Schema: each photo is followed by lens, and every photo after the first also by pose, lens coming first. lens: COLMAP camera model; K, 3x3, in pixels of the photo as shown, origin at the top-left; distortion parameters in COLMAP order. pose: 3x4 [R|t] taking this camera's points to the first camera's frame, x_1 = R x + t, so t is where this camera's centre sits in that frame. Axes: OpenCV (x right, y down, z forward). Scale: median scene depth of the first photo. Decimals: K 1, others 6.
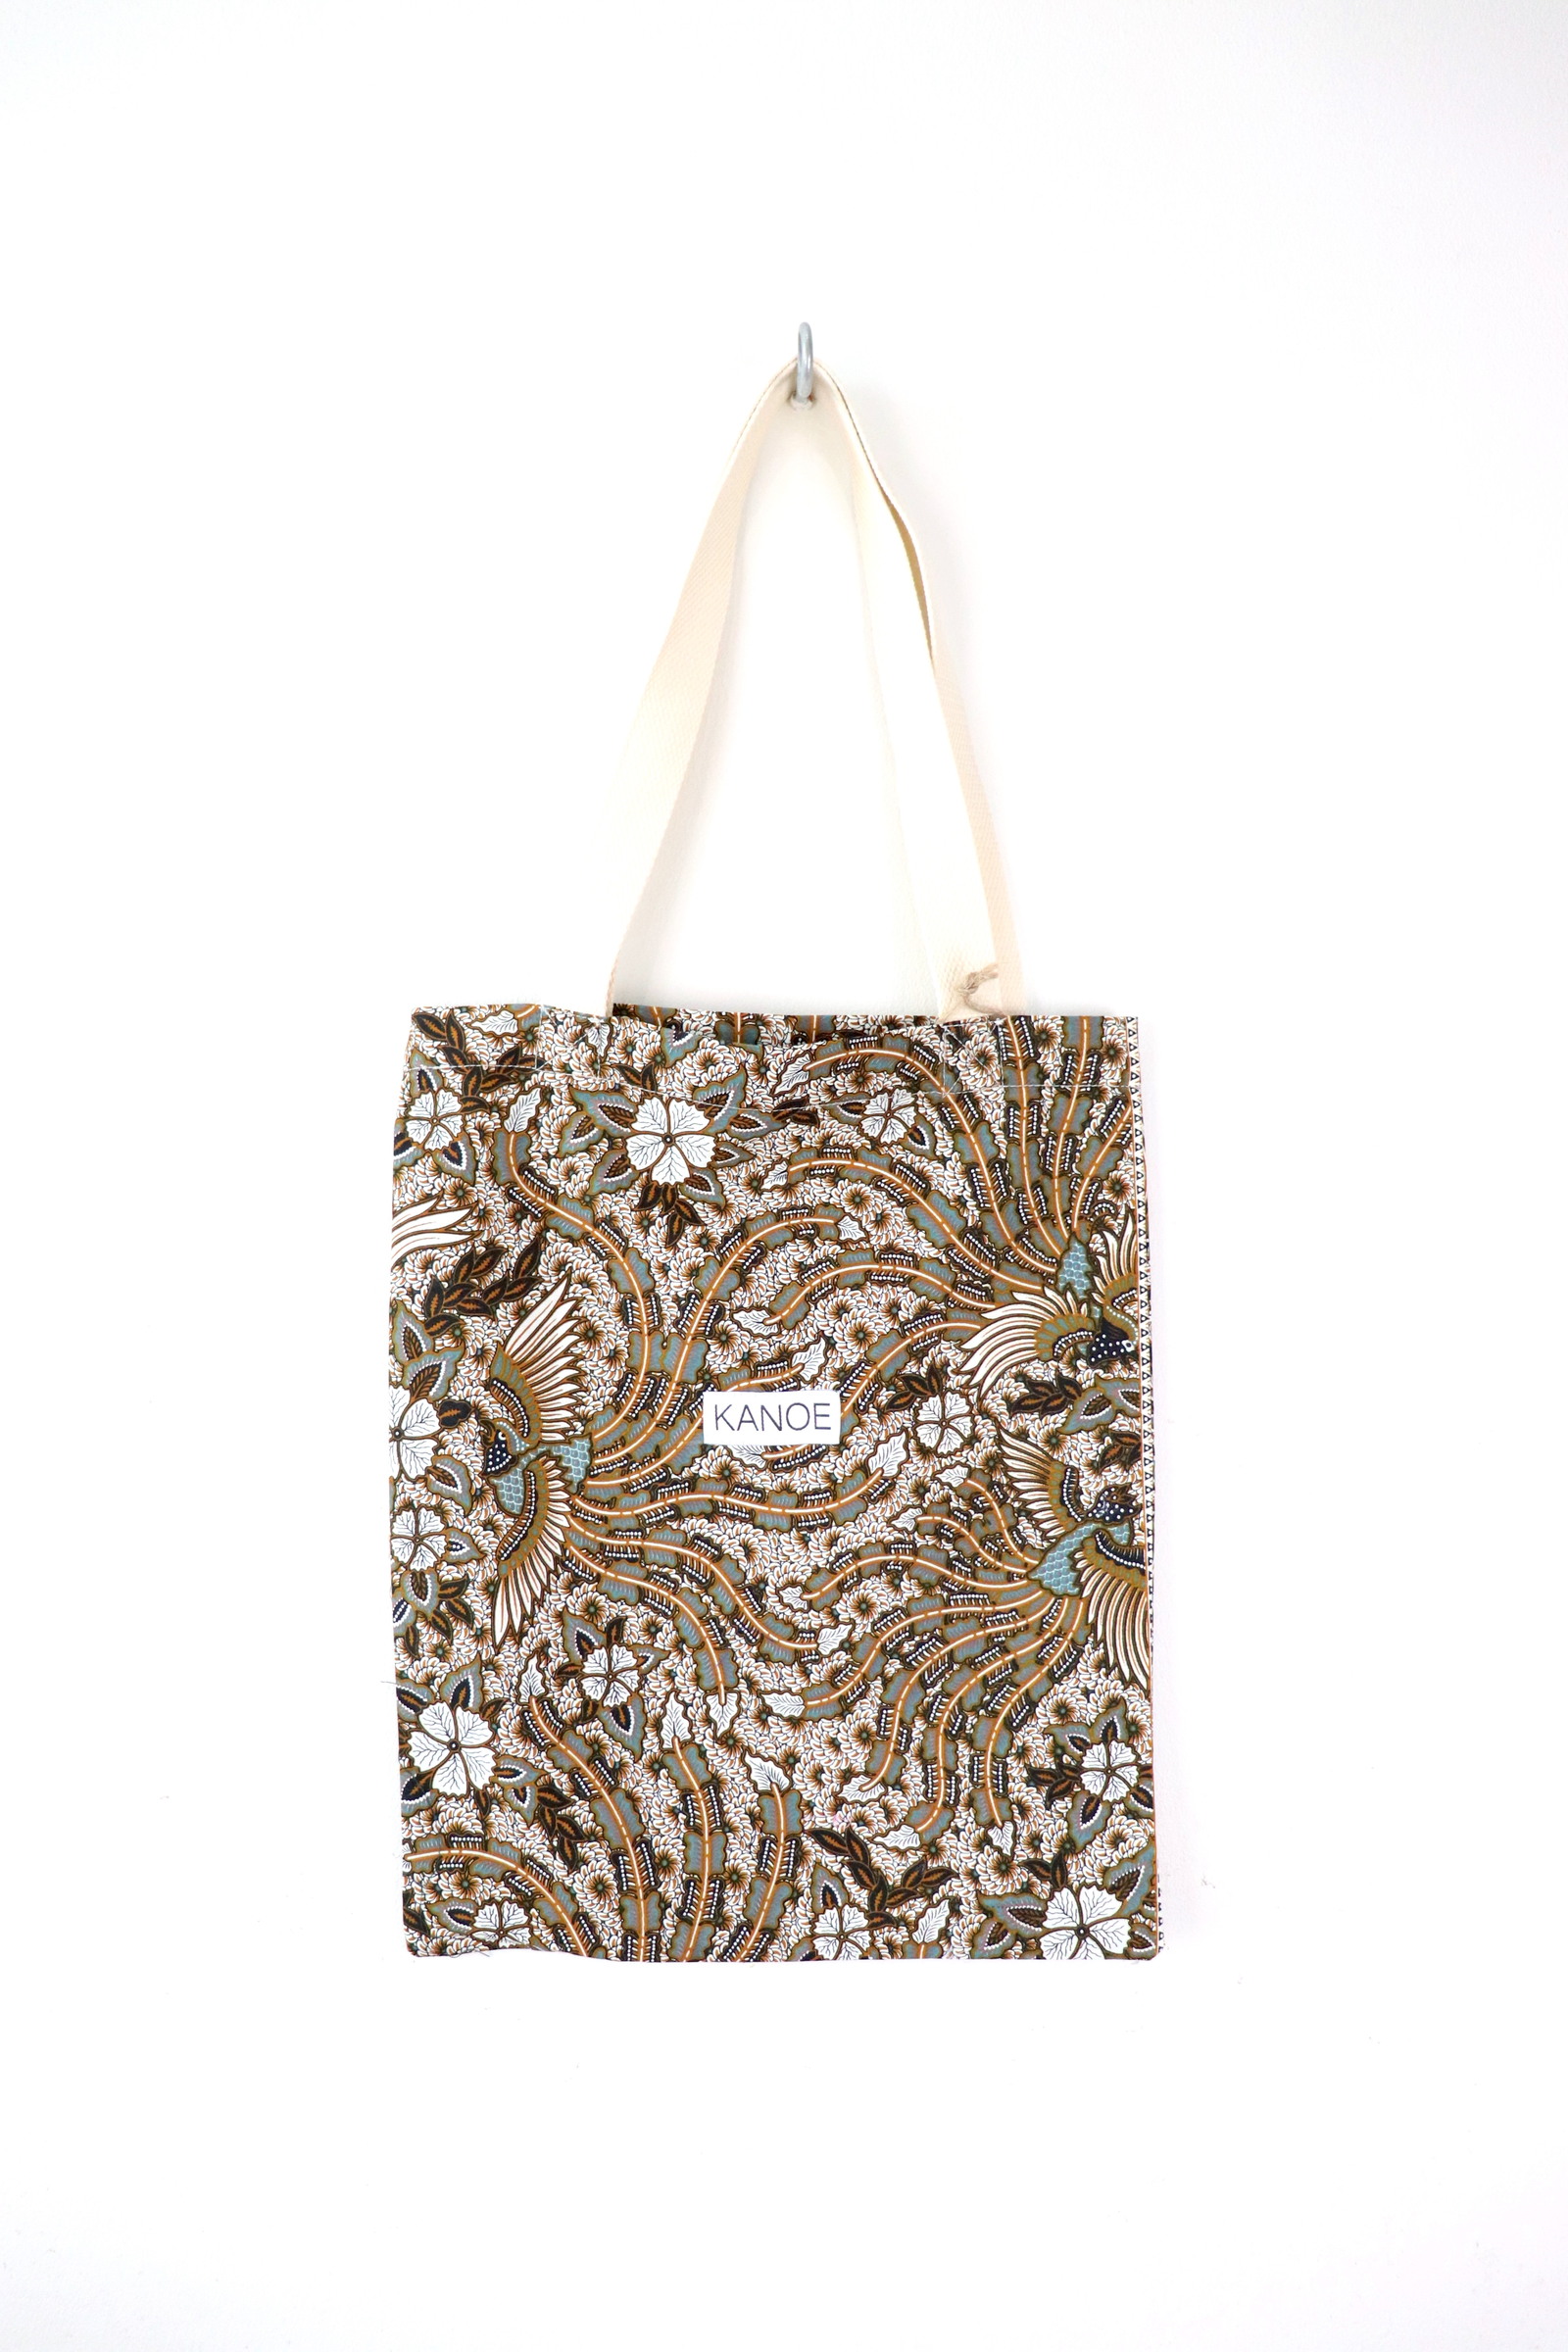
lens RADIAL K [[1937.4, 0, 784.0], [0, 1937.4, 1176.0], [0, 0, 1]] dist [-0.188972, 0.167524]
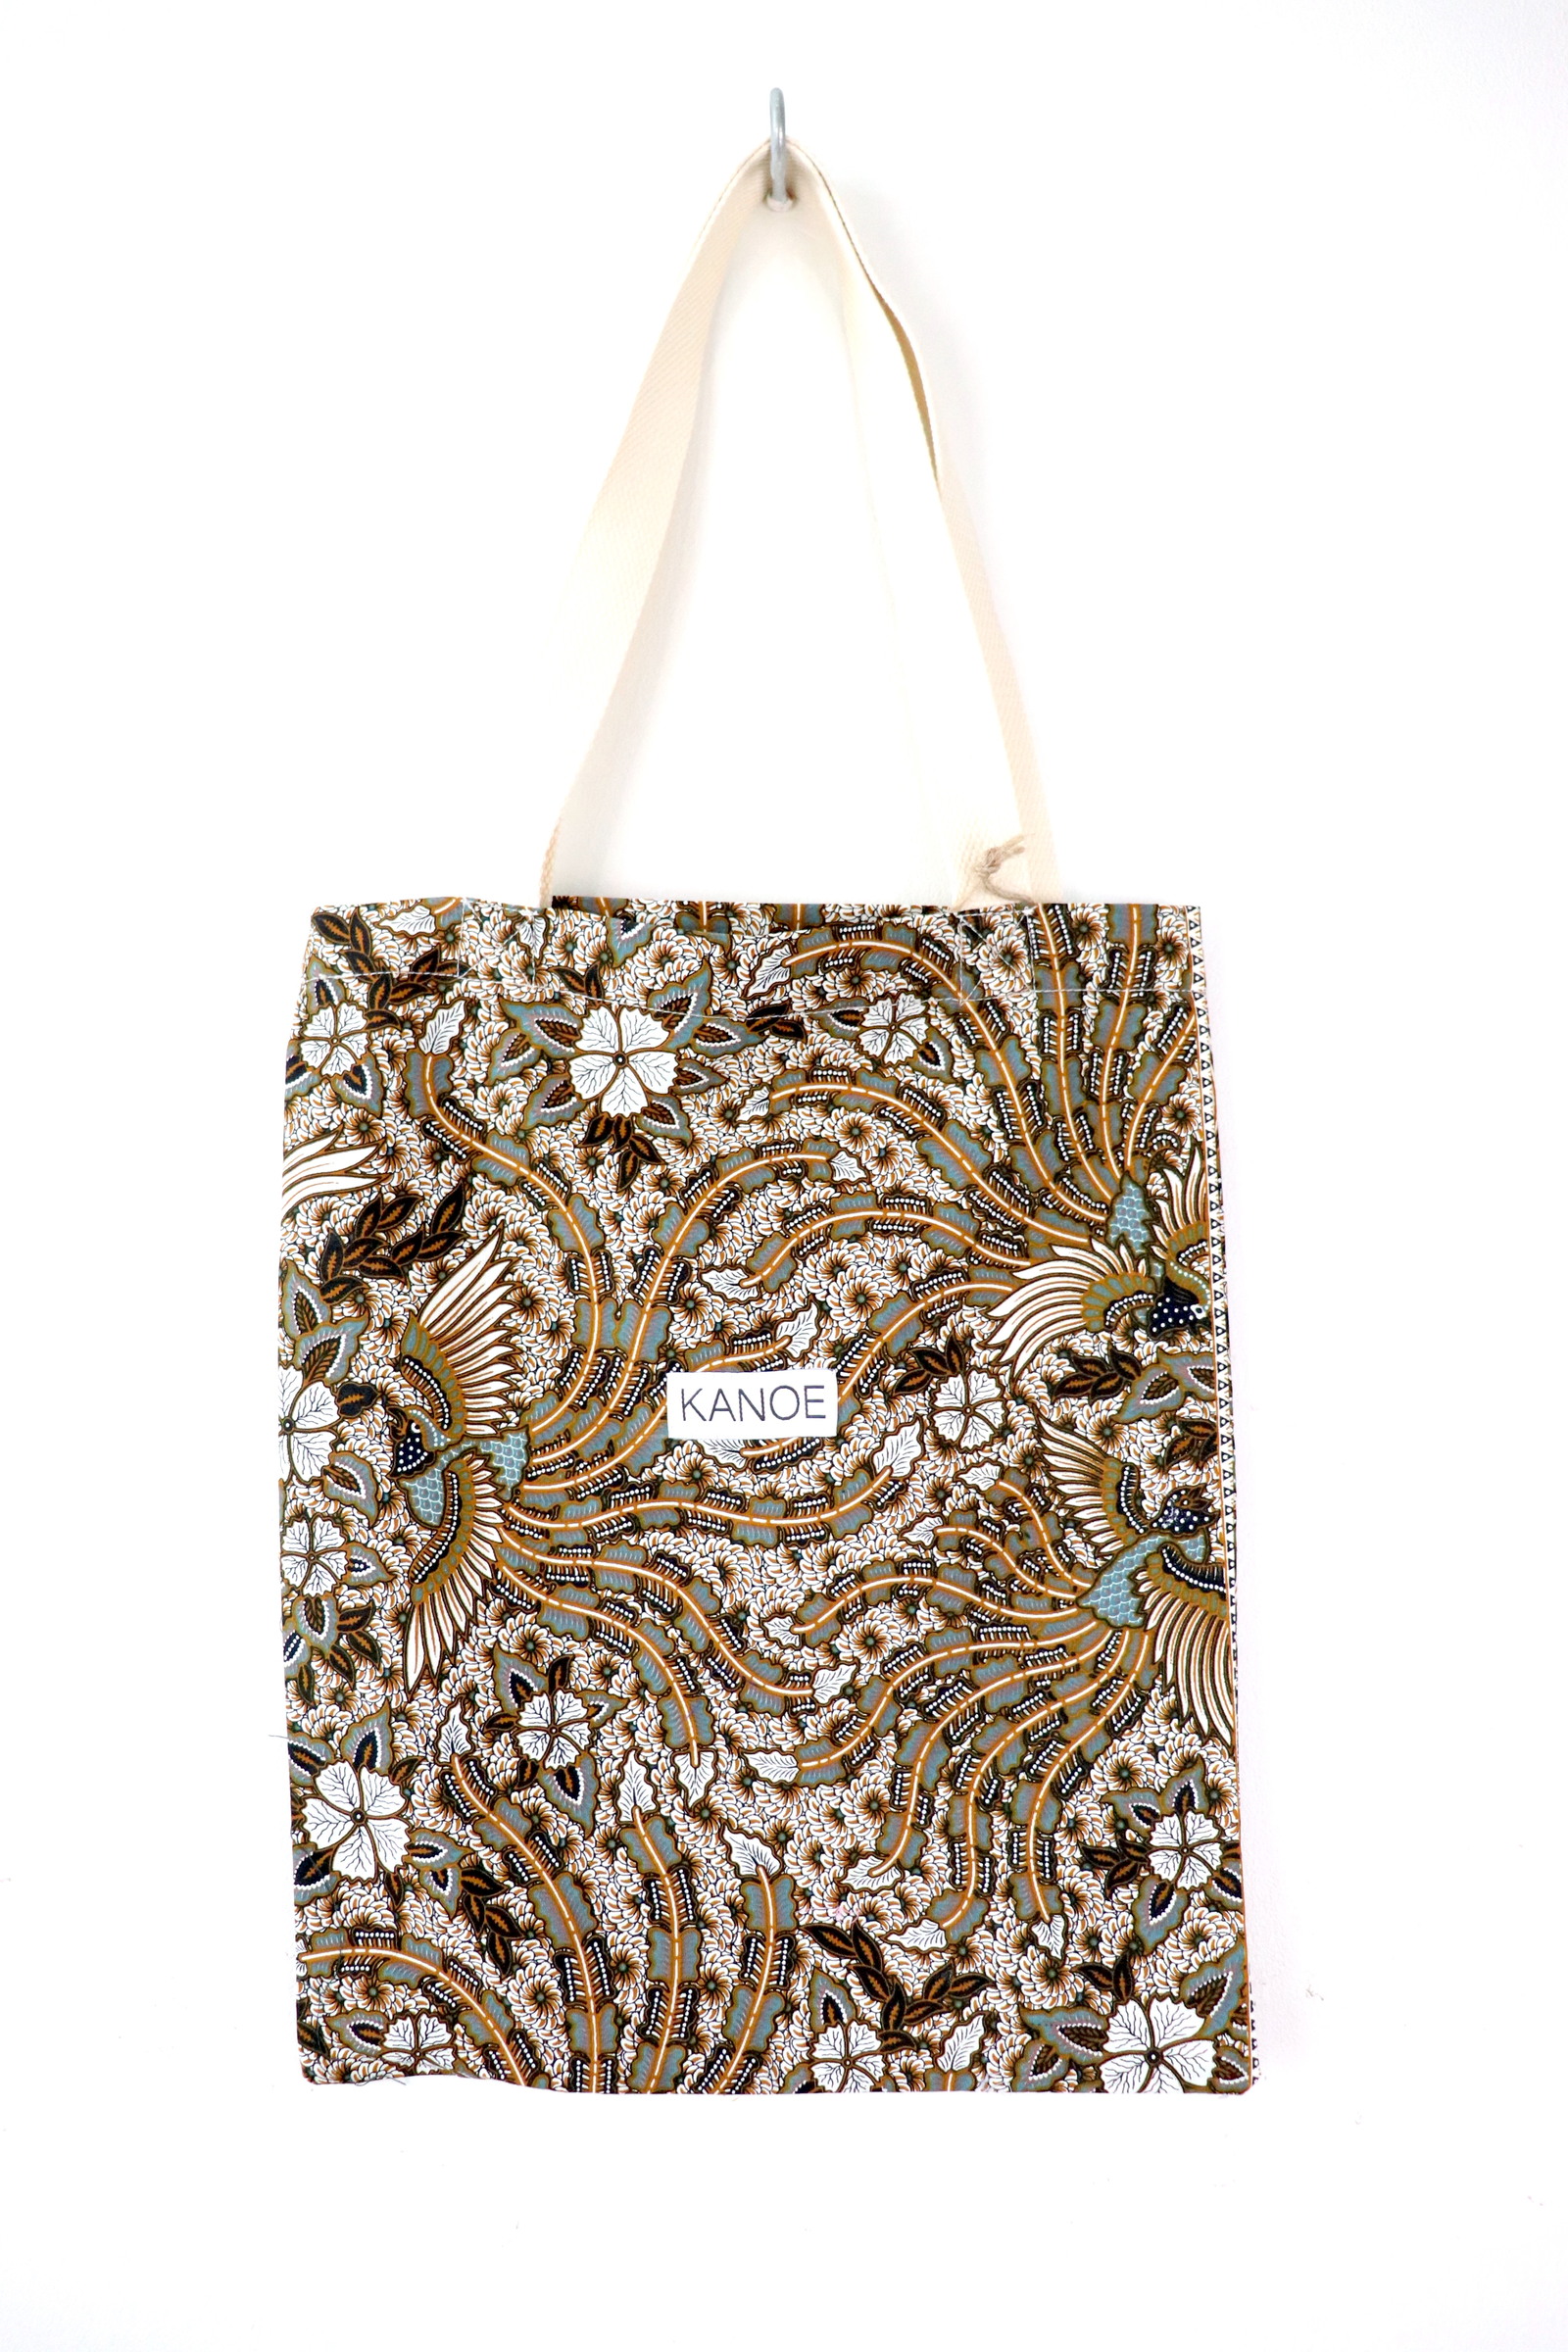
lens RADIAL K [[1937.4, 0, 784.0], [0, 1937.4, 1176.0], [0, 0, 1]] dist [-0.188972, 0.167524]
pose [[0.998943, -0.014722, -0.043535, 0.043236], [0.012560, 0.998695, -0.049510, 0.070625], [0.044207, 0.048911, 0.997824, 0.197388]]
